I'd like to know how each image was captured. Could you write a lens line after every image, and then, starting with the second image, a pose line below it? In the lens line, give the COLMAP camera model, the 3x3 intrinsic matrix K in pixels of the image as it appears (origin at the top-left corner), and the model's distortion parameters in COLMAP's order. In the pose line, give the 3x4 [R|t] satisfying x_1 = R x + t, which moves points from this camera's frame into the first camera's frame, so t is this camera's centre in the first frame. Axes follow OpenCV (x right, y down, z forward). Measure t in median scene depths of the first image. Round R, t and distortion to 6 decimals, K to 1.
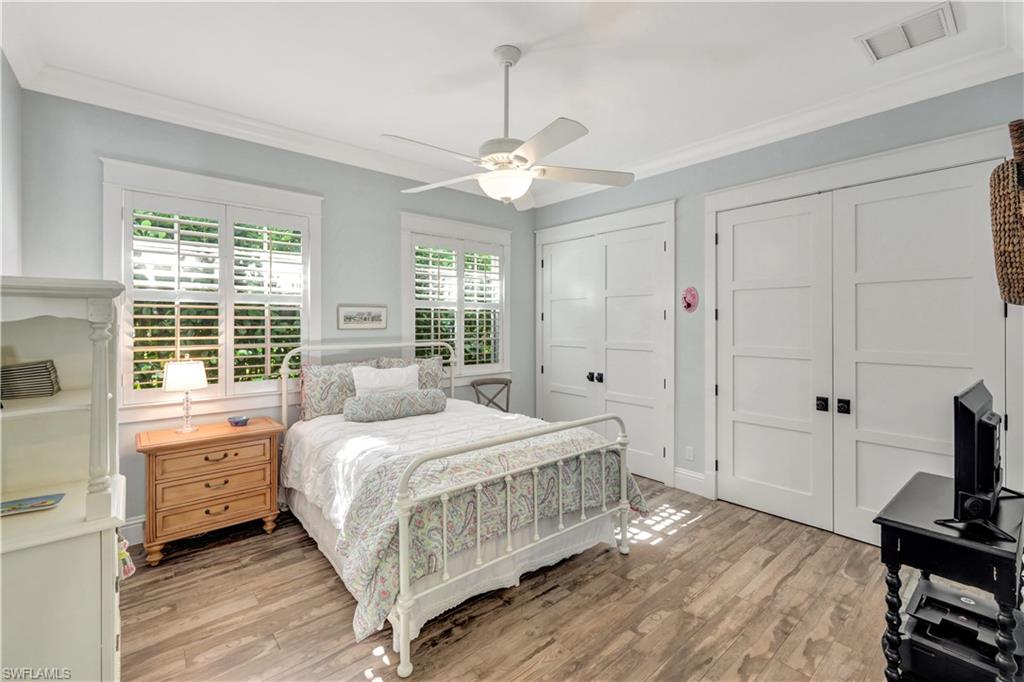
lens RADIAL K [[429.4, 0, 514.7], [0, 429.4, 326.1], [0, 0, 1]] dist [0.014574, 0.000046]
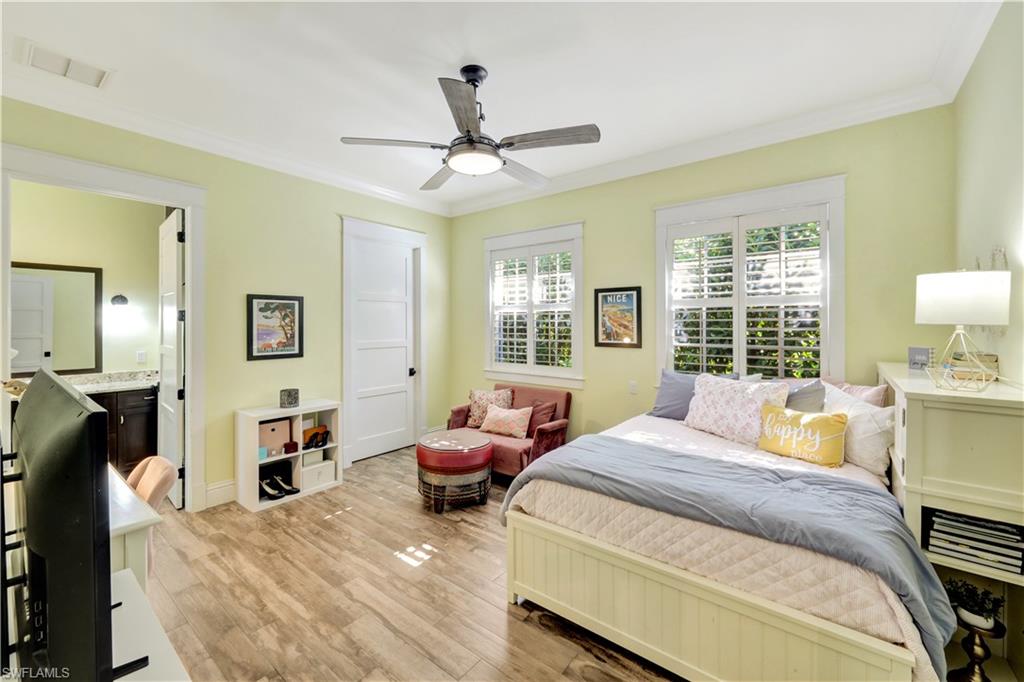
lens RADIAL K [[414.9, 0, 512.0], [0, 414.9, 341.0], [0, 0, 1]] dist [0.000061, -0.000038]
pose [[0.183441, 0.038047, -0.982294, 0.276442], [-0.007366, 0.999276, 0.037329, -0.001226], [0.983003, 0.000388, 0.183588, 0.241458]]
